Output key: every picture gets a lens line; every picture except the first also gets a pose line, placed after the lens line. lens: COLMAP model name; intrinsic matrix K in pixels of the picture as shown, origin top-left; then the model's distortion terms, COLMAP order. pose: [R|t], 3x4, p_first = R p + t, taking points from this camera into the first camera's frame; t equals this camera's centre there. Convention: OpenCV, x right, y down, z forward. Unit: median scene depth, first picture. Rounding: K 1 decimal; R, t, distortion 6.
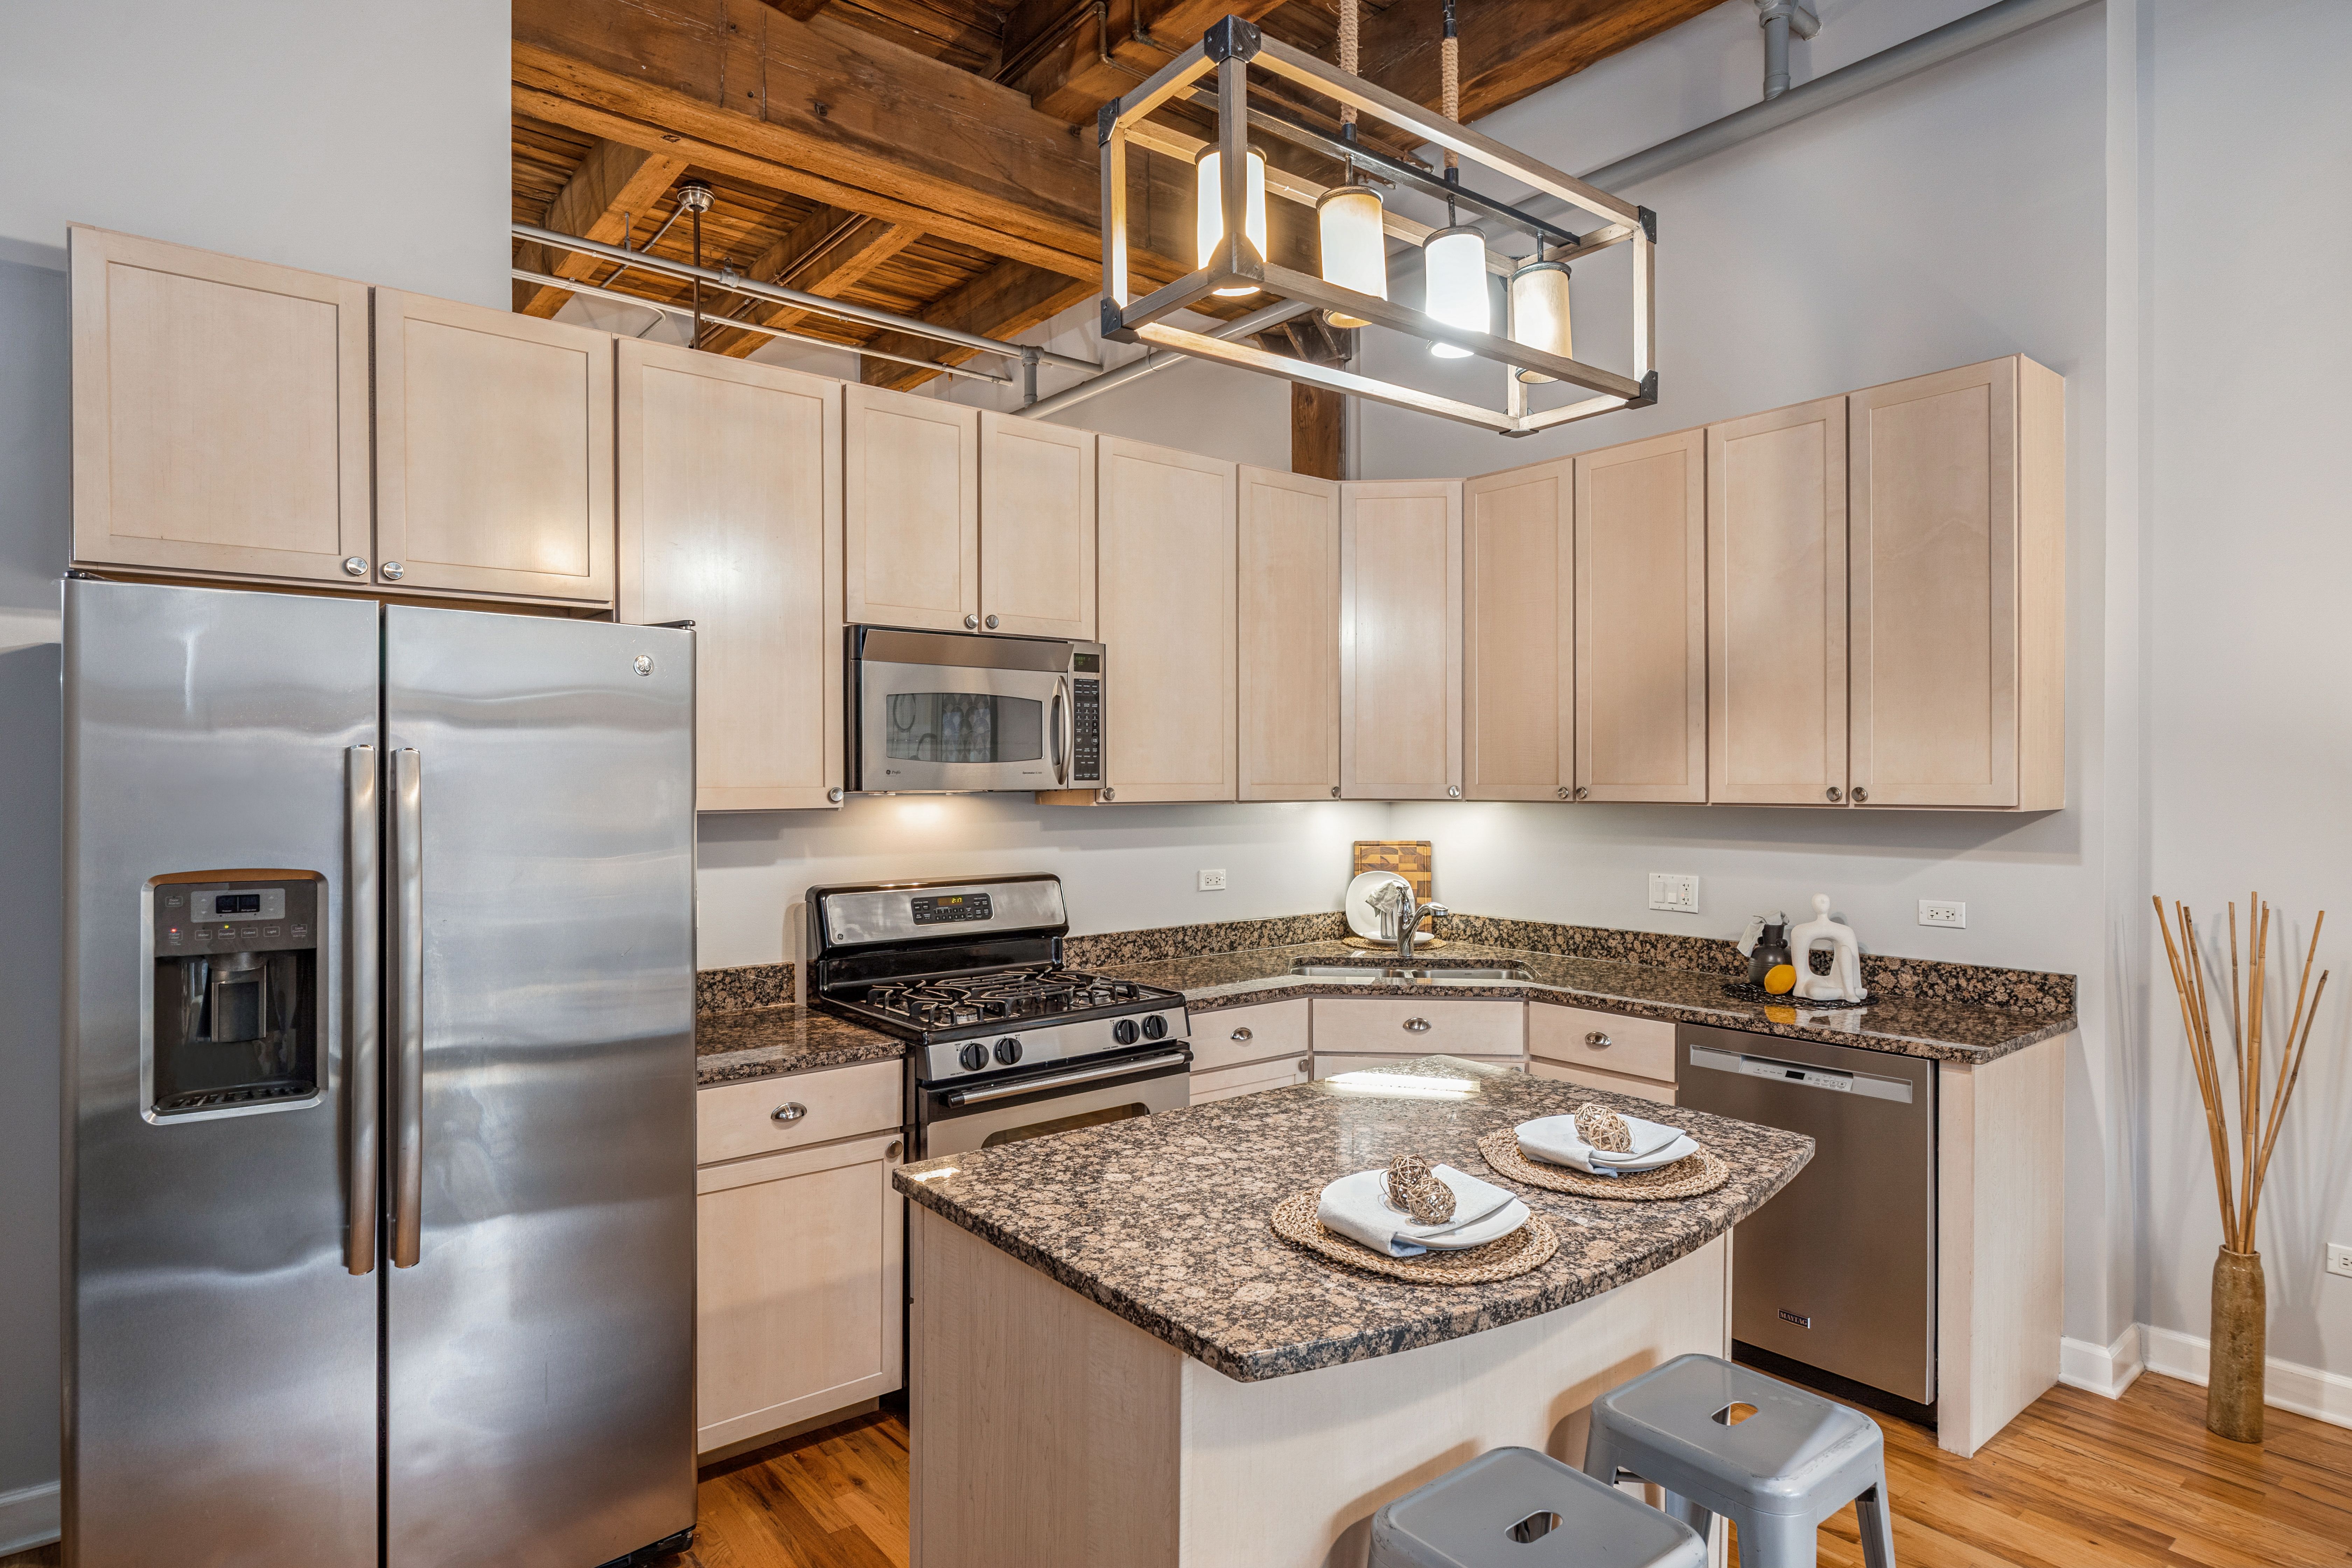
lens RADIAL K [[1285.4, 0, 1179.0], [0, 1285.4, 790.9], [0, 0, 1]] dist [-0.002082, 0.000095]
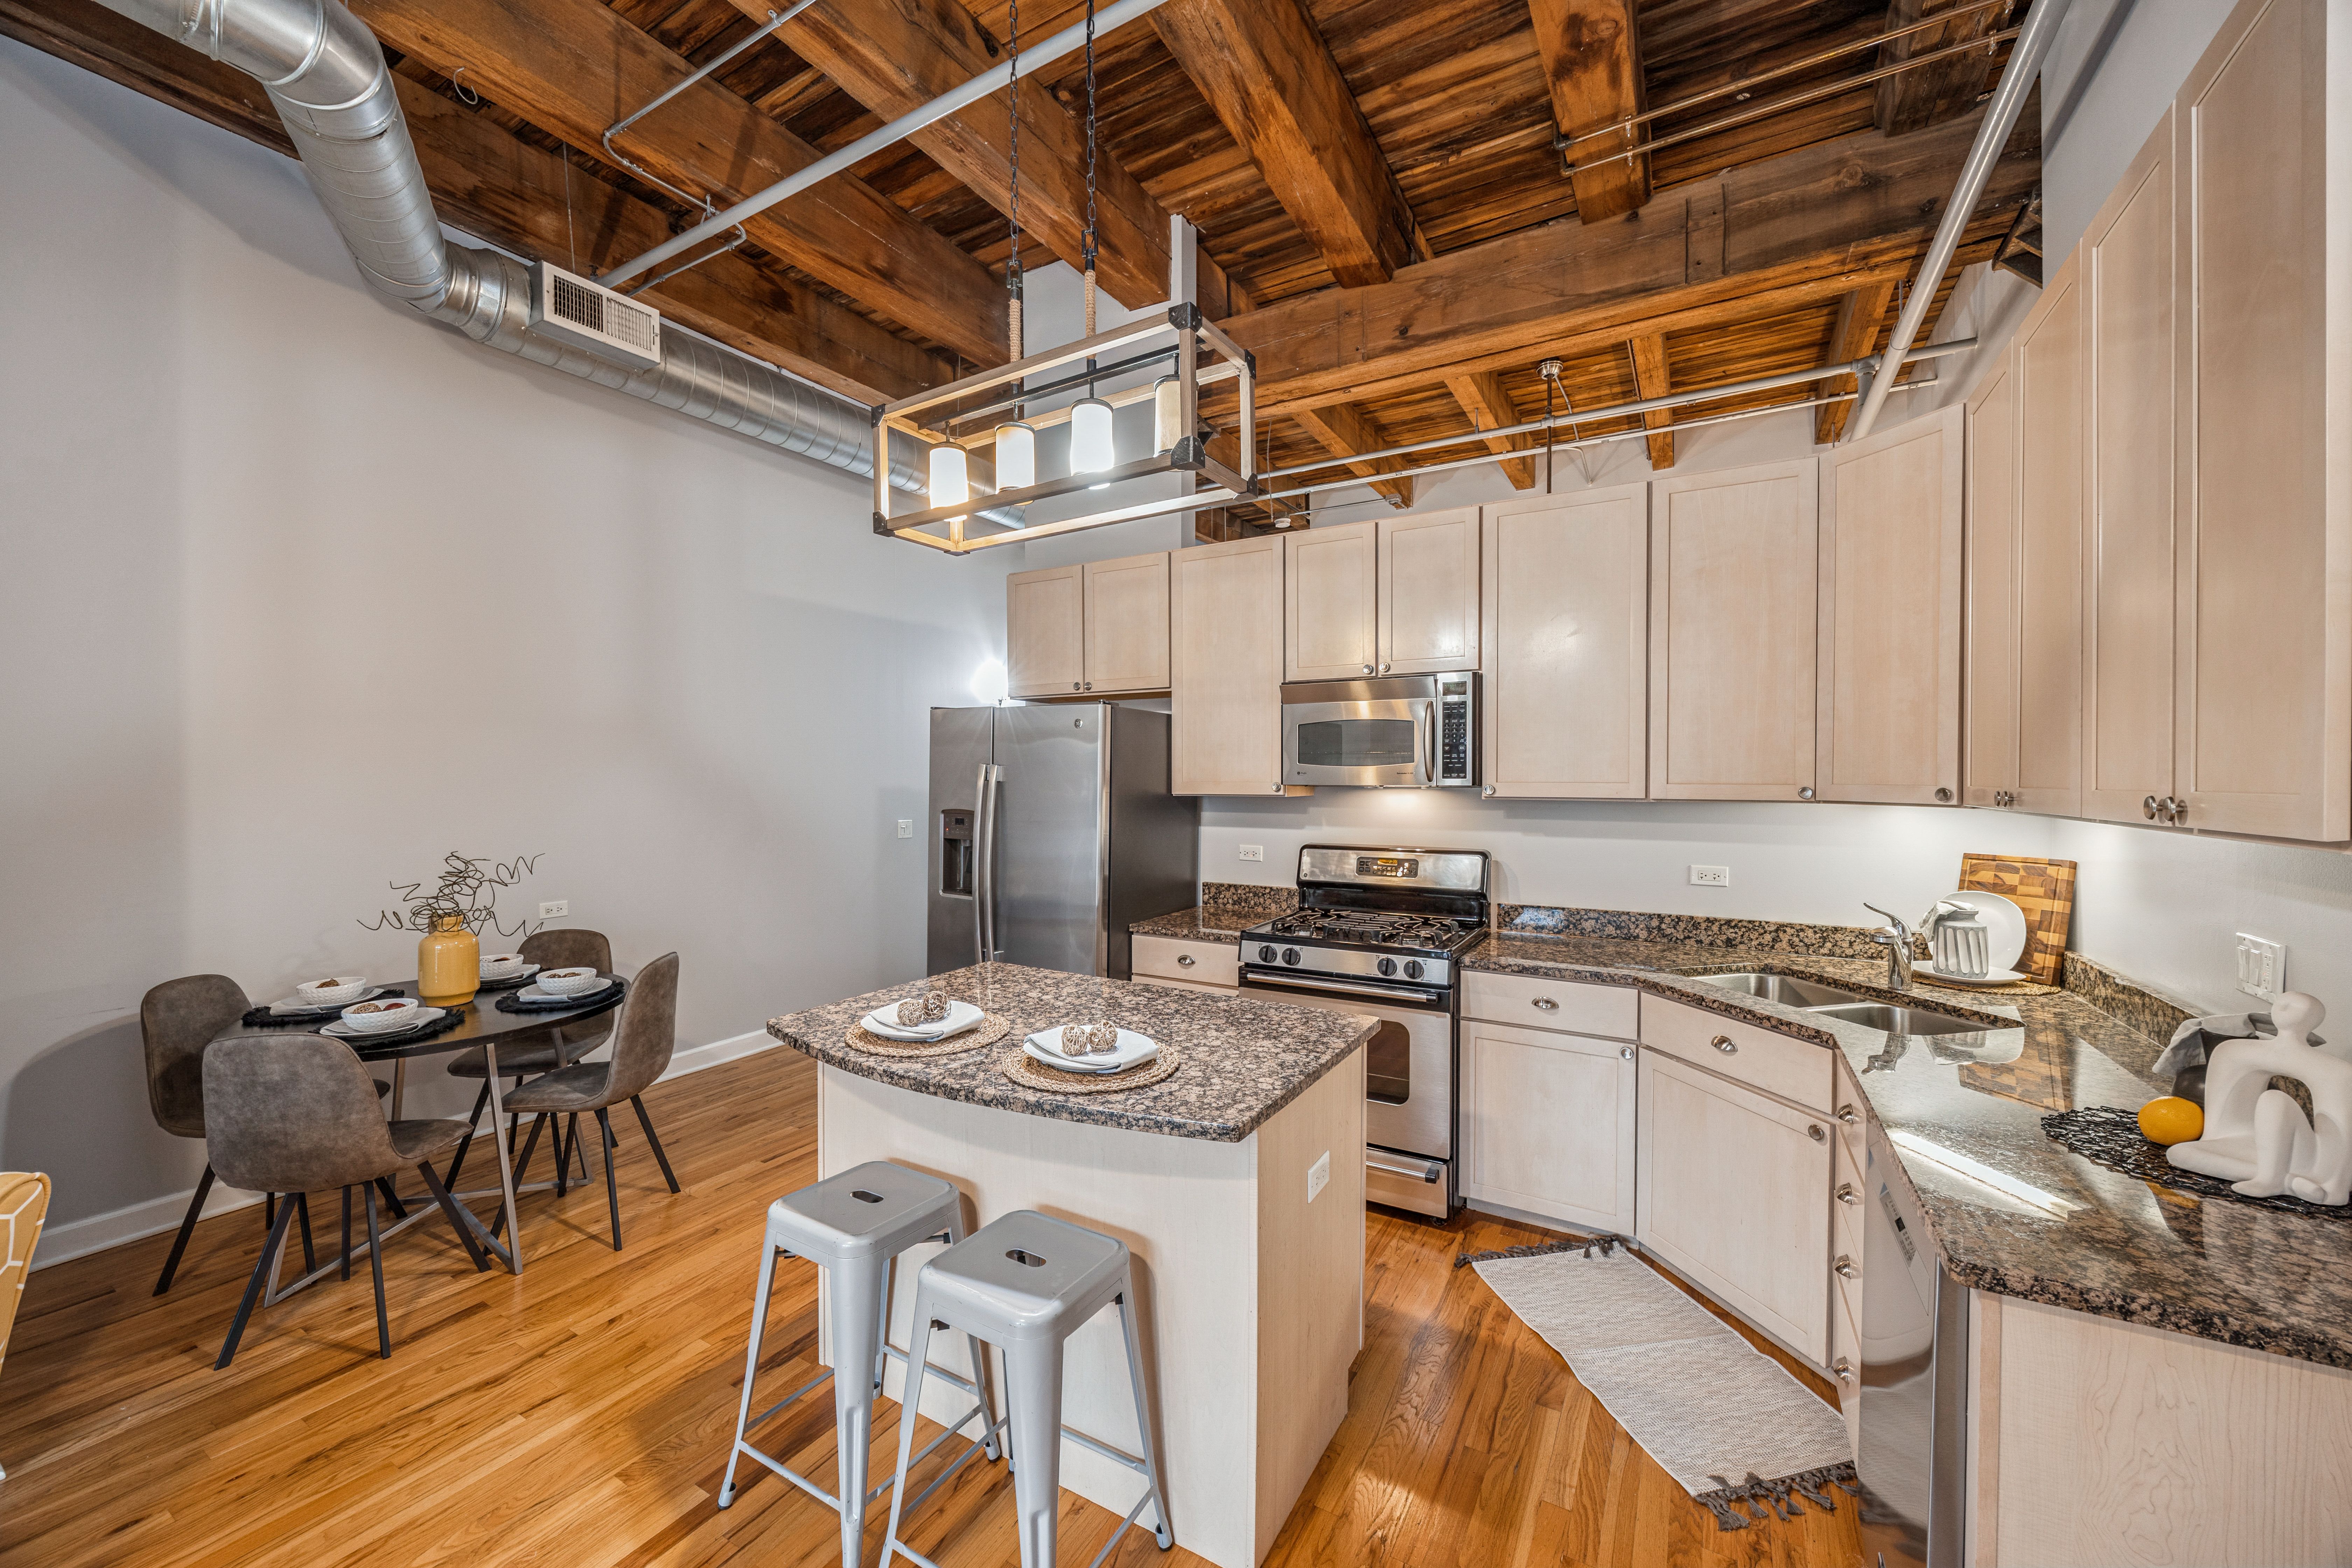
lens RADIAL K [[905.2, 0, 1158.8], [0, 905.2, 787.4], [0, 0, 1]] dist [-0.002272, -0.000387]
pose [[0.338193, 0.014584, -0.940964, 0.697771], [-0.009867, 0.999880, 0.011951, -0.007669], [0.941025, 0.005242, 0.338296, 0.416333]]
